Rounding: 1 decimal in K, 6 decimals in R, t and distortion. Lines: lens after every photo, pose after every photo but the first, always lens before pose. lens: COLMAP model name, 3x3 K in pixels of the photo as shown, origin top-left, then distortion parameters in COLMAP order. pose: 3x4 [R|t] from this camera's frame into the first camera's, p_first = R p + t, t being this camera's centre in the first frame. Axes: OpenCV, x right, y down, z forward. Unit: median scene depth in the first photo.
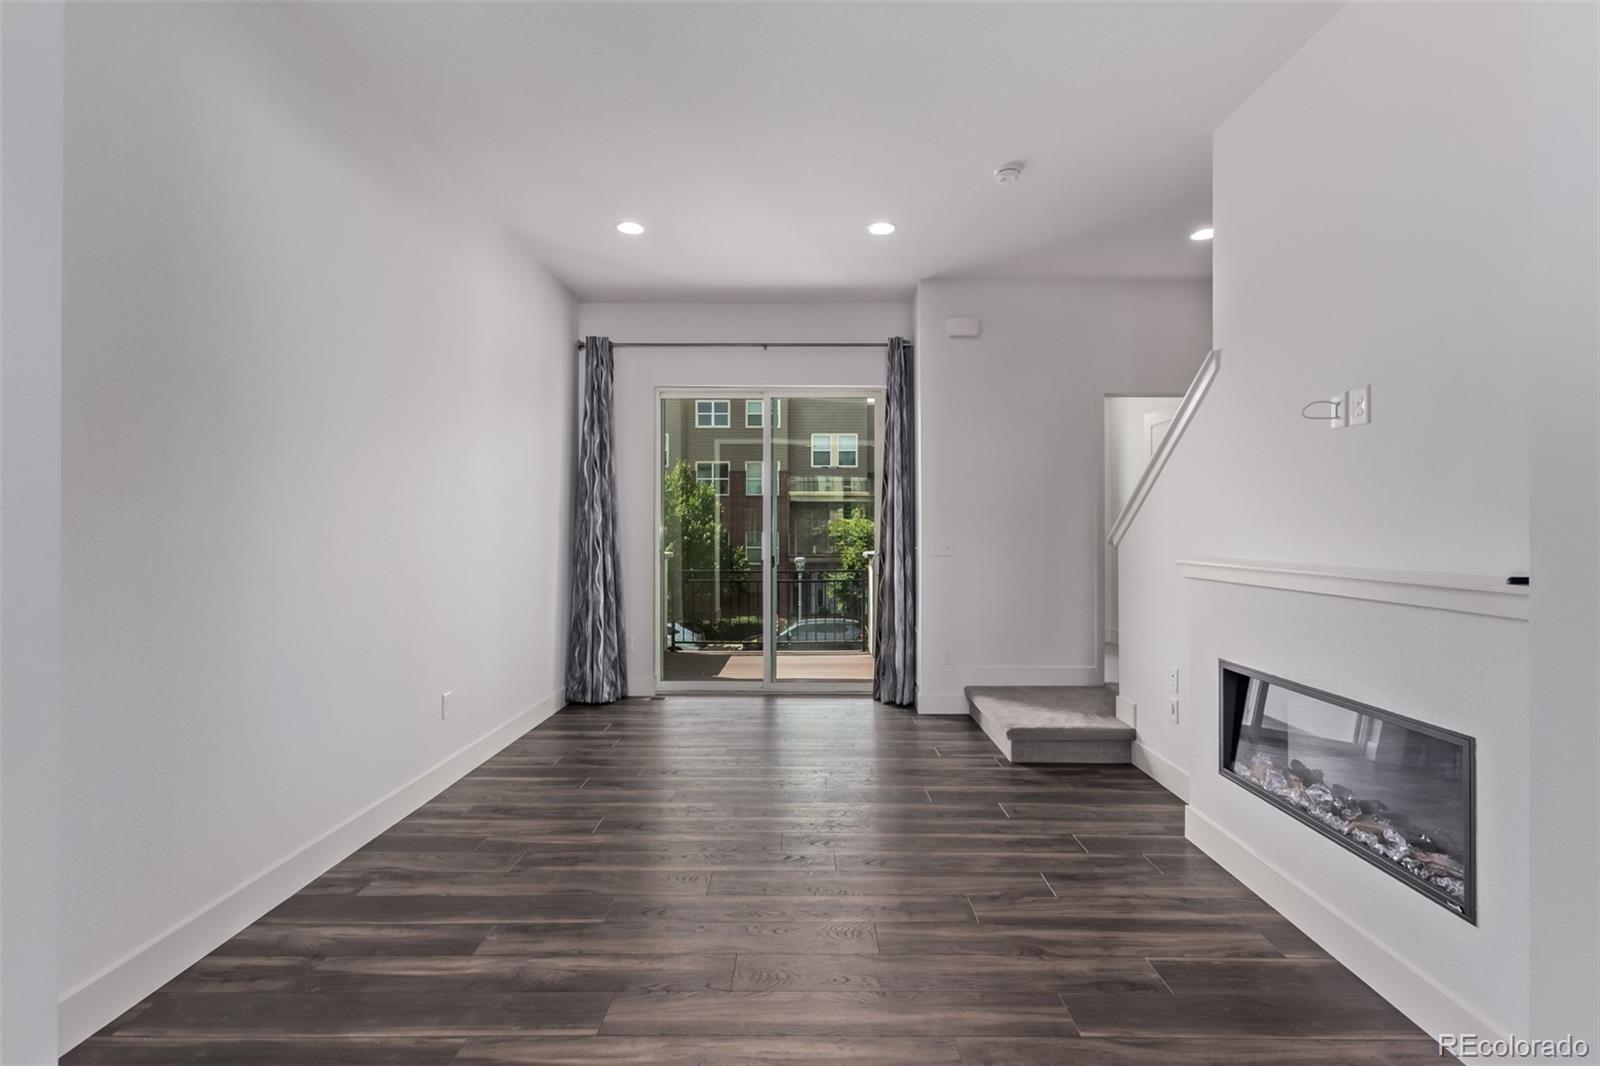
lens RADIAL K [[758.8, 0, 810.3], [0, 758.8, 531.6], [0, 0, 1]] dist [0.006762, -0.000048]
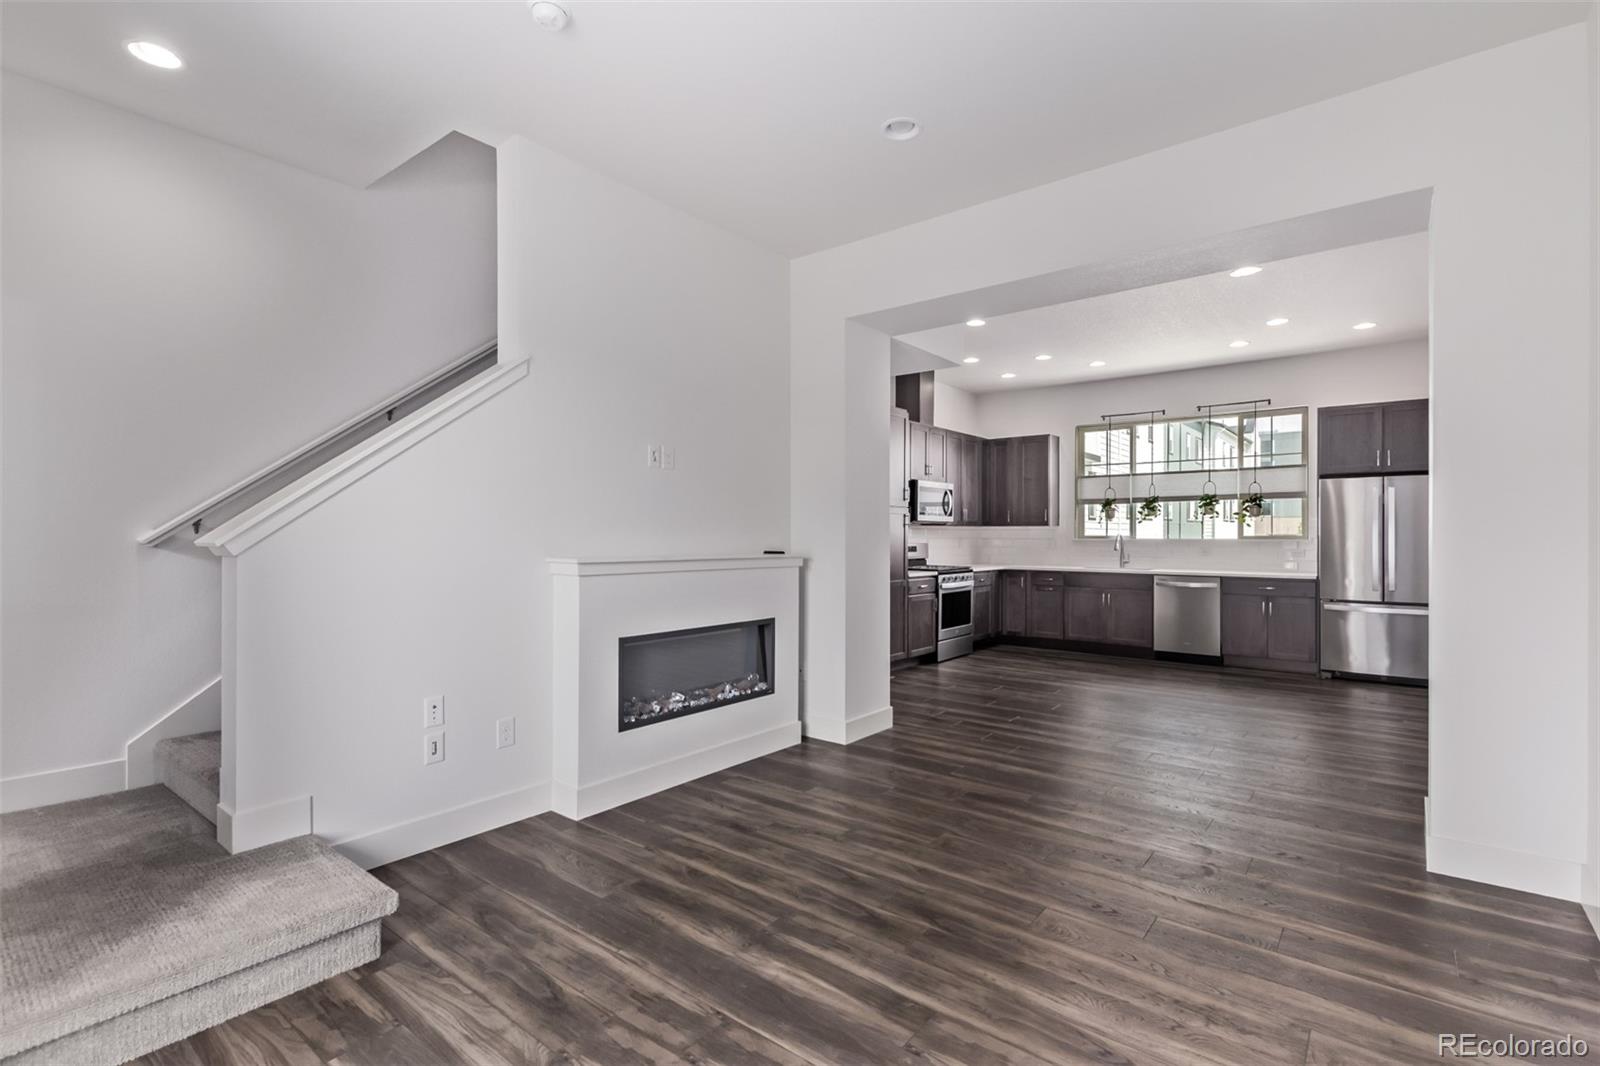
lens RADIAL K [[758.8, 0, 807.8], [0, 758.8, 528.7], [0, 0, 1]] dist [0.006762, -0.000048]
pose [[-0.785687, -0.000003, 0.618624, -0.515026], [-0.000606, 1.000000, -0.000765, -0.009114], [-0.618624, -0.000976, -0.785687, 2.007366]]
